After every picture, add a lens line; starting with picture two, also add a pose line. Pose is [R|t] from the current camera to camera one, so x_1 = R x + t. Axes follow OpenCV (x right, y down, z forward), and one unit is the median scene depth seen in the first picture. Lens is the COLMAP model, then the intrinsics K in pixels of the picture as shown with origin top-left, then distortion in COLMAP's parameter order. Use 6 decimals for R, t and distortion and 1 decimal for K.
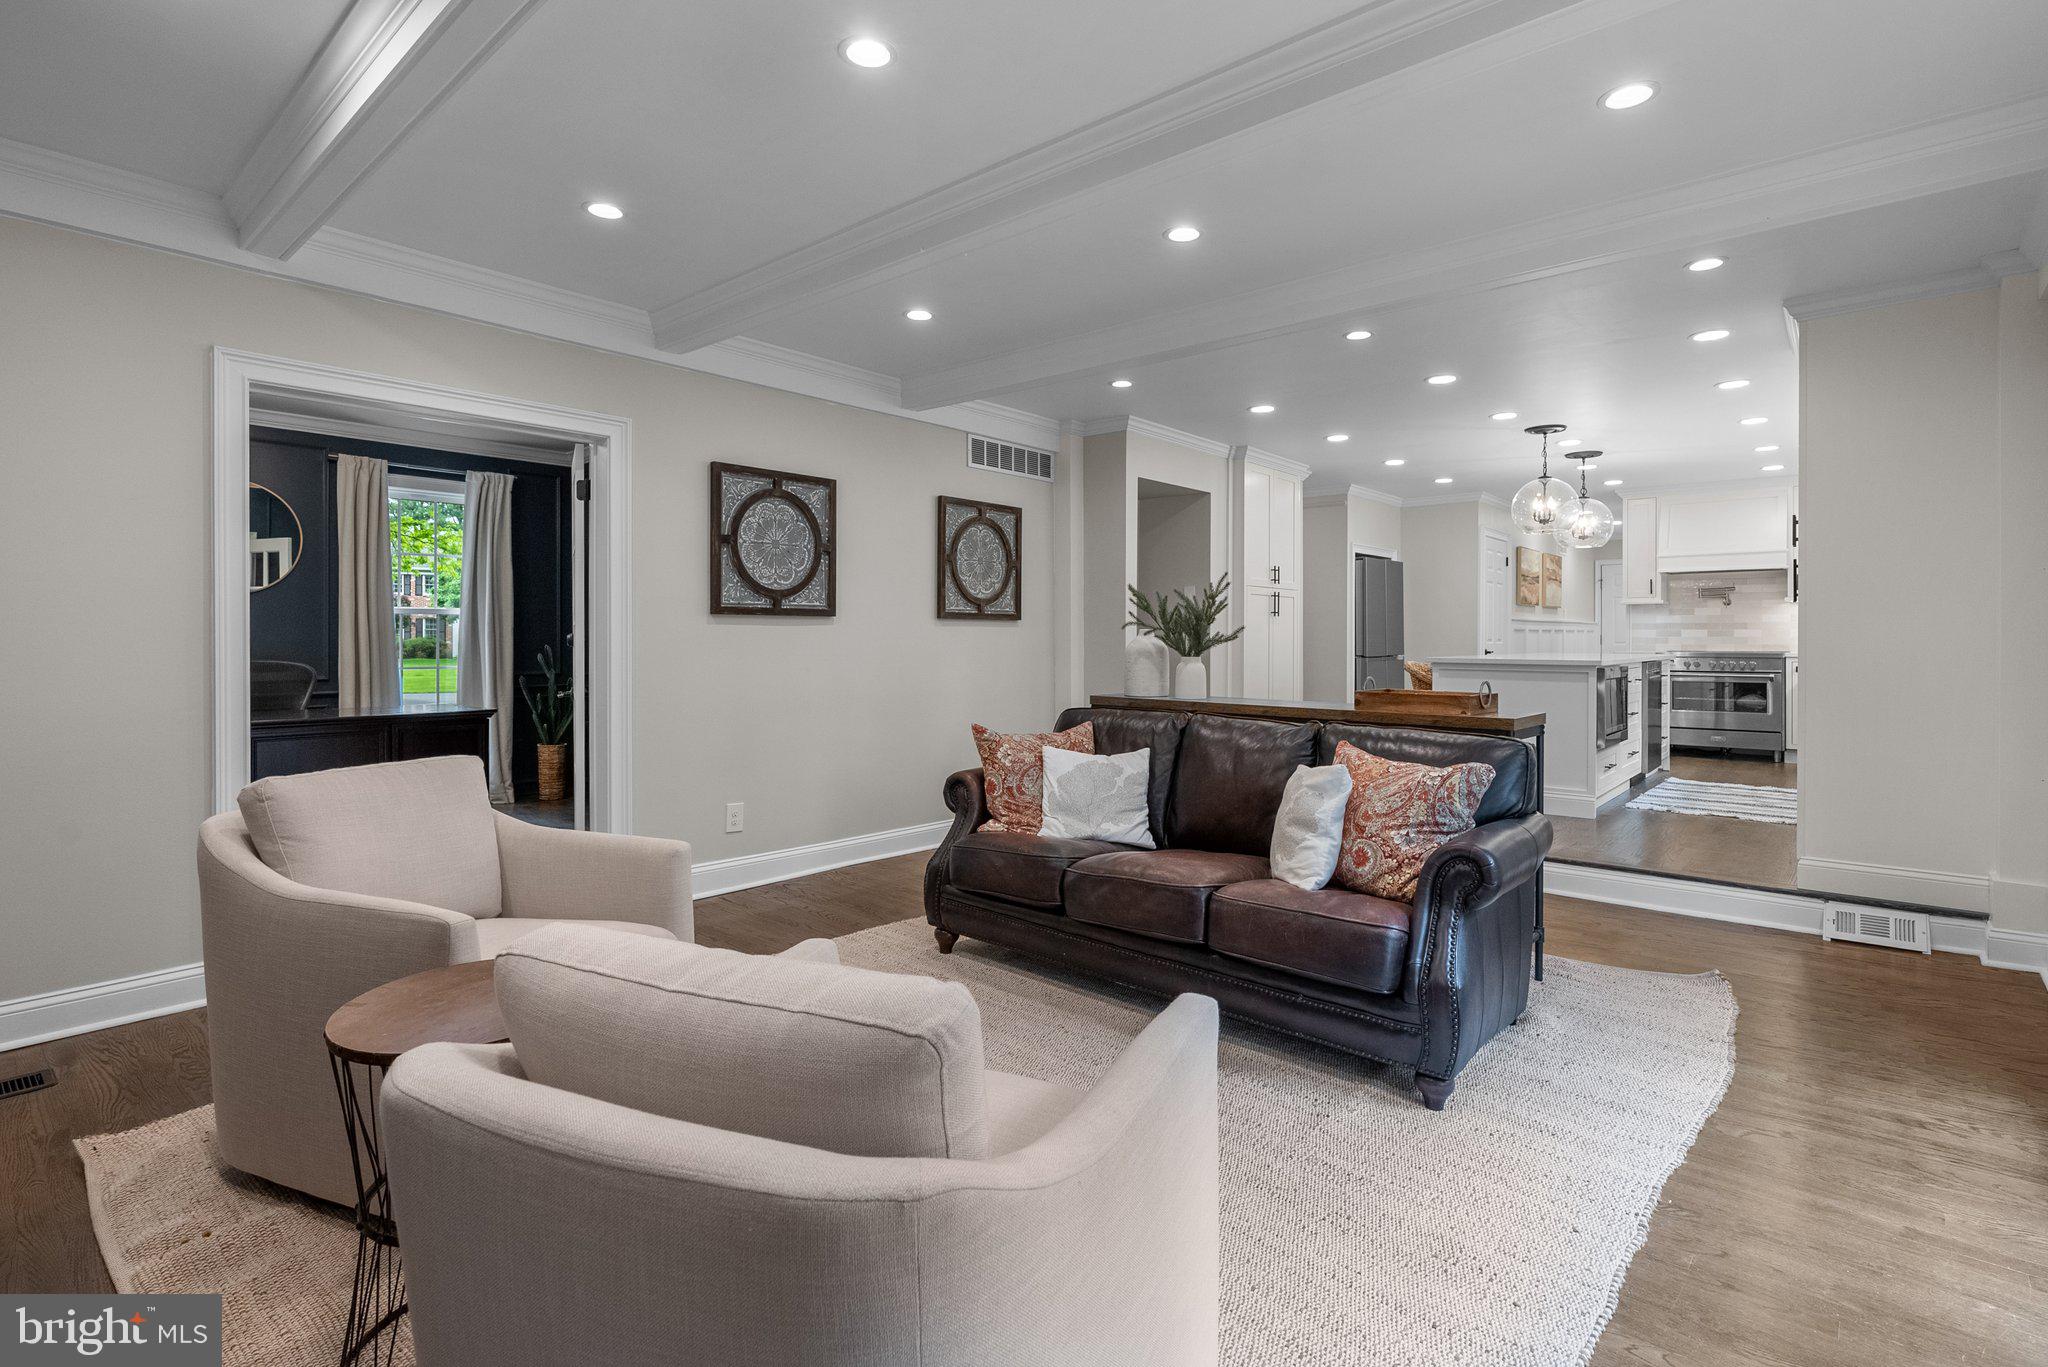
lens RADIAL K [[1002.8, 0, 1035.4], [0, 1002.8, 645.2], [0, 0, 1]] dist [-0.001808, -0.000044]
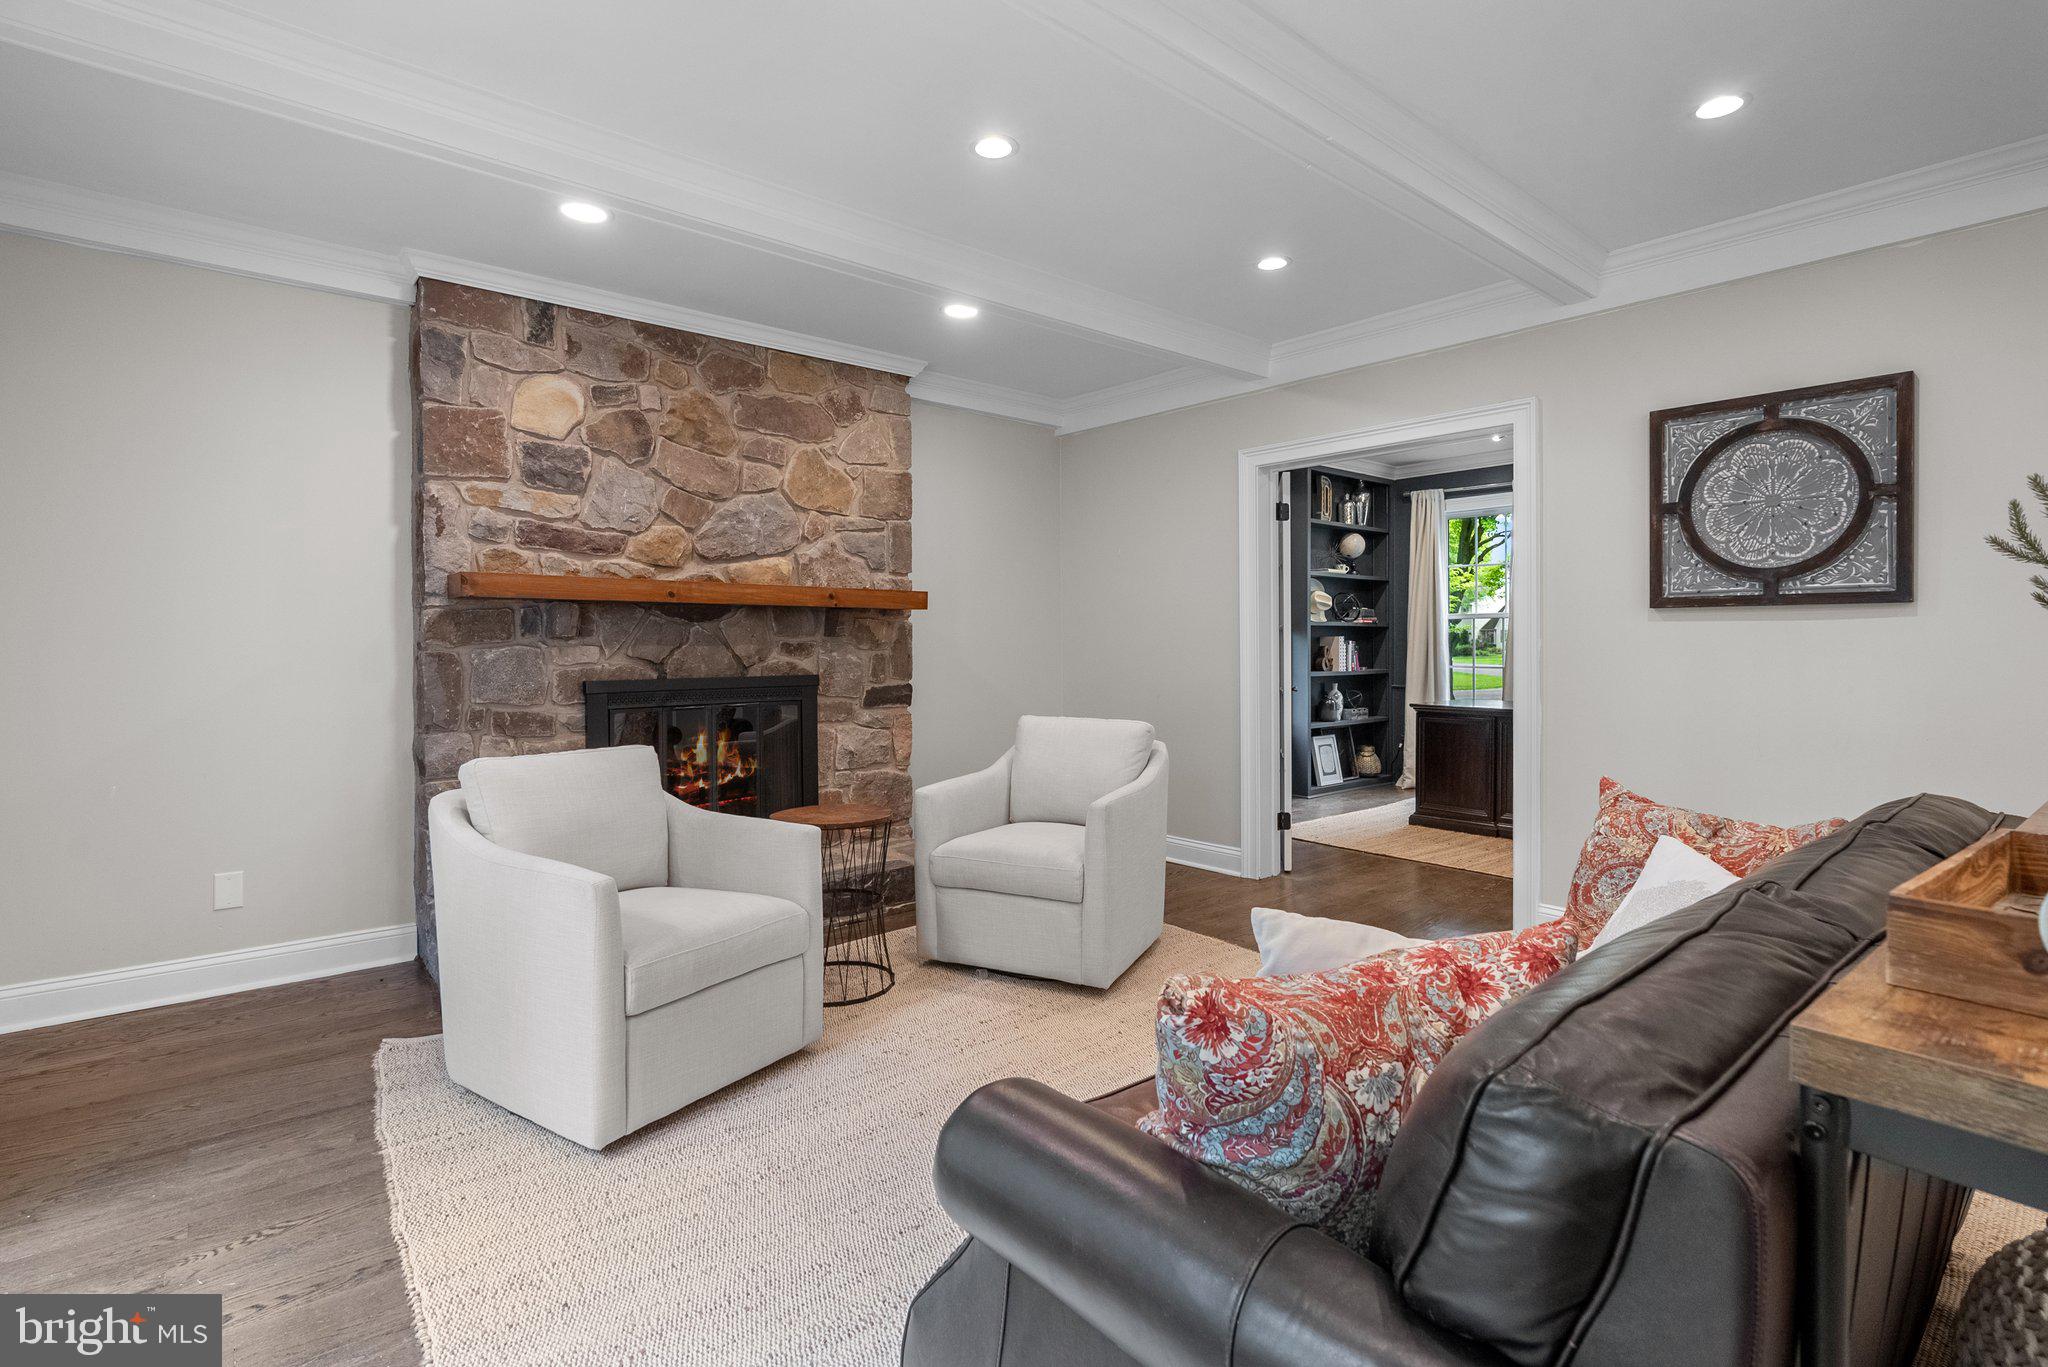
lens RADIAL K [[1002.8, 0, 1024.1], [0, 1002.8, 644.8], [0, 0, 1]] dist [-0.001808, -0.000044]
pose [[-0.135937, 0.001315, -0.990717, 0.477361], [-0.005614, 0.999982, 0.002098, -0.001618], [0.990702, 0.005847, -0.135928, 0.582041]]
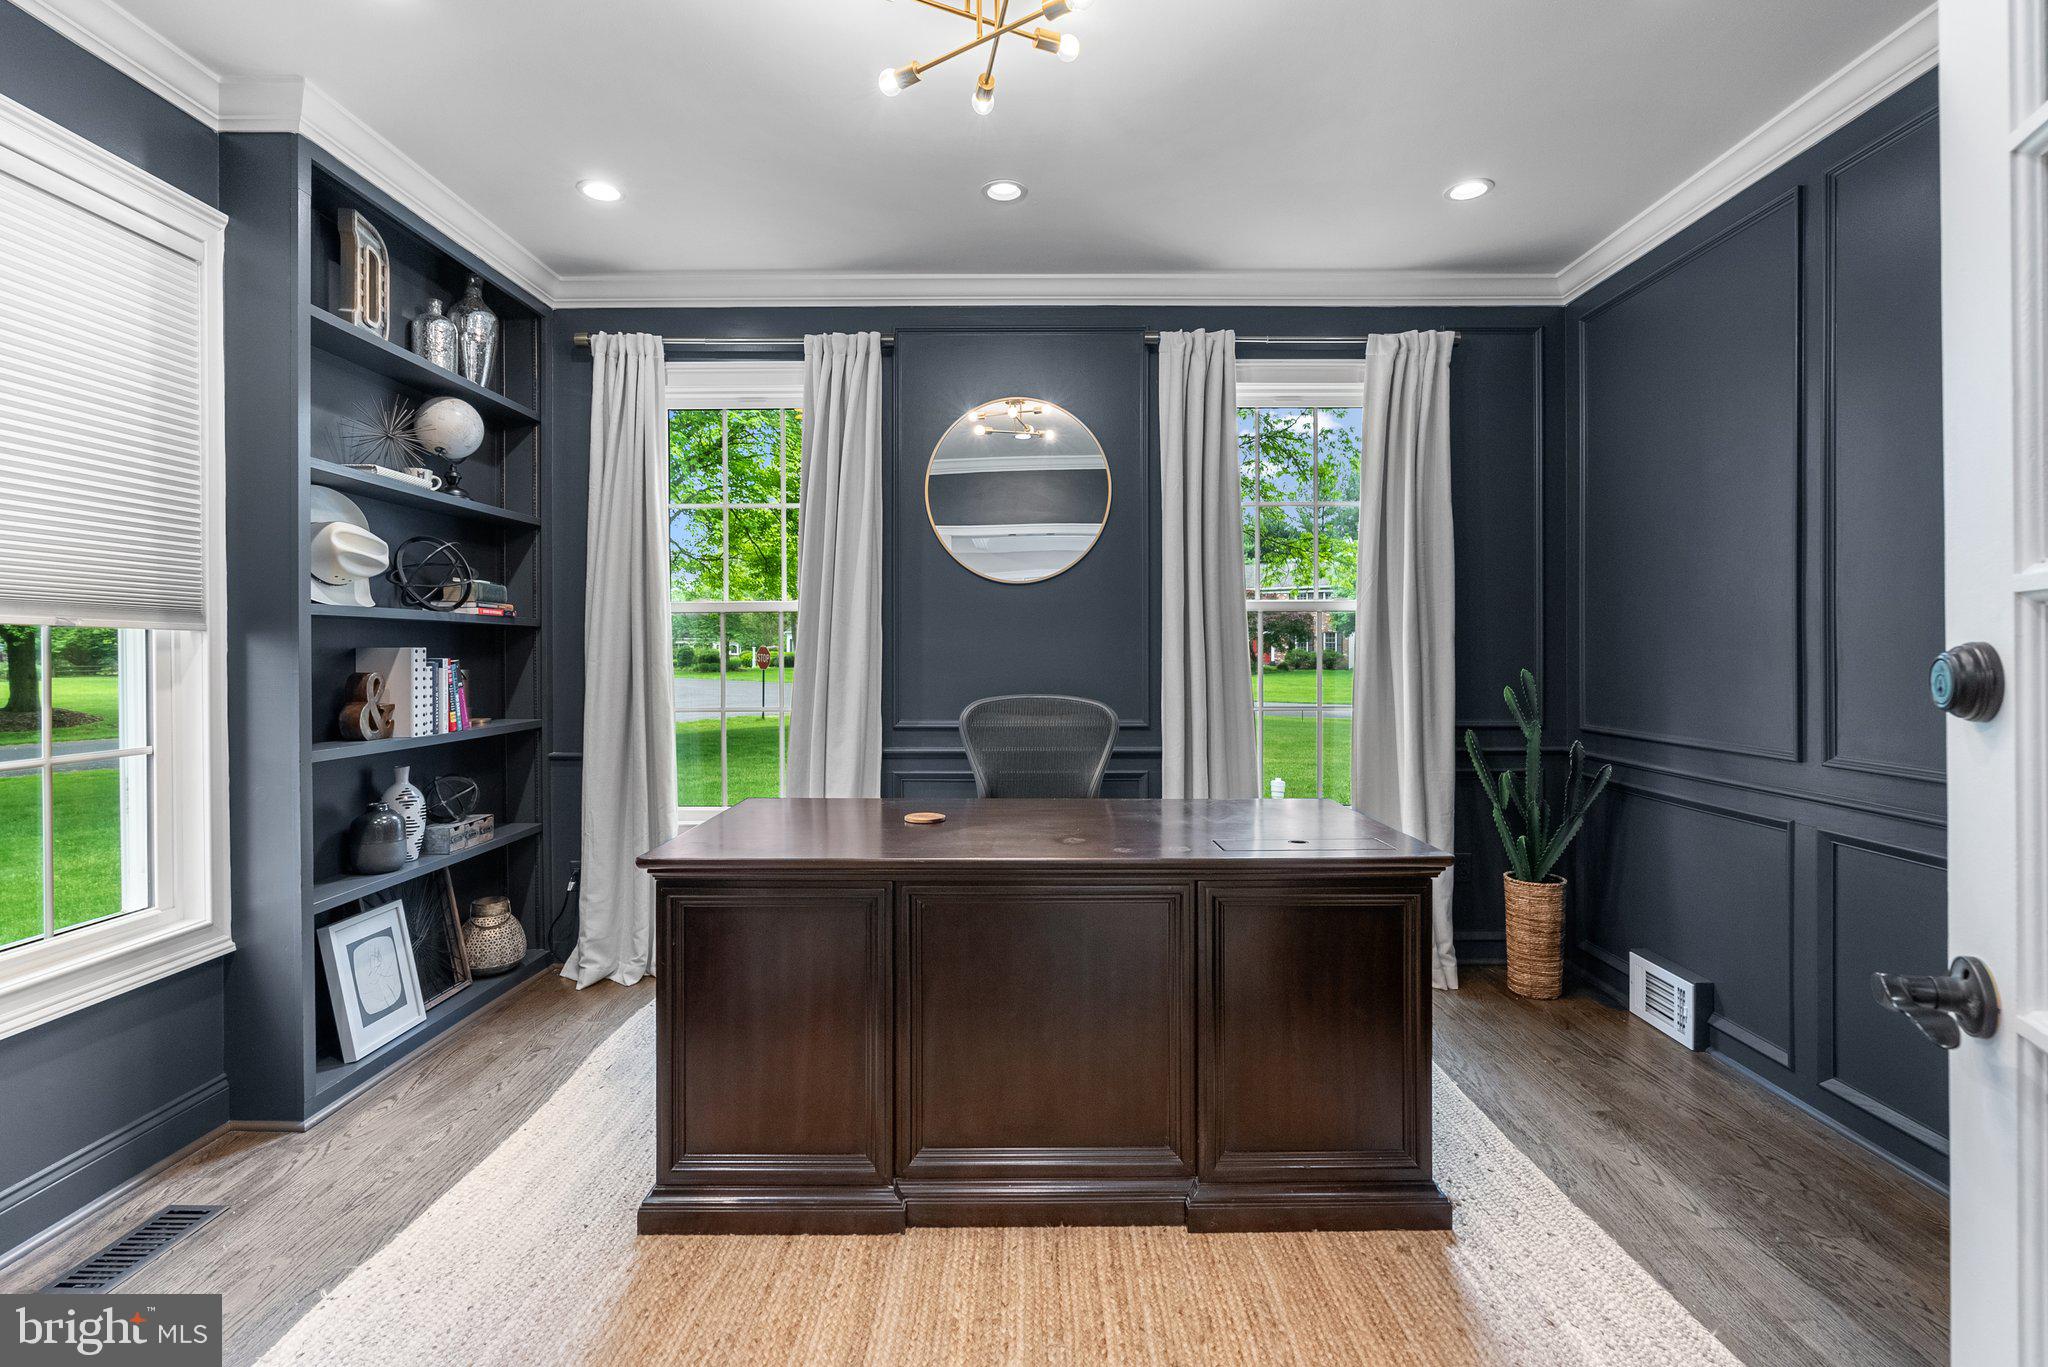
lens RADIAL K [[941.2, 0, 1028.9], [0, 941.2, 654.2], [0, 0, 1]] dist [-0.002197, 0.002665]
pose [[0.656435, -0.000964, -0.754382, -0.436756], [-0.000572, 0.999998, -0.001775, -0.008800], [0.754382, 0.001597, 0.656434, 0.759111]]
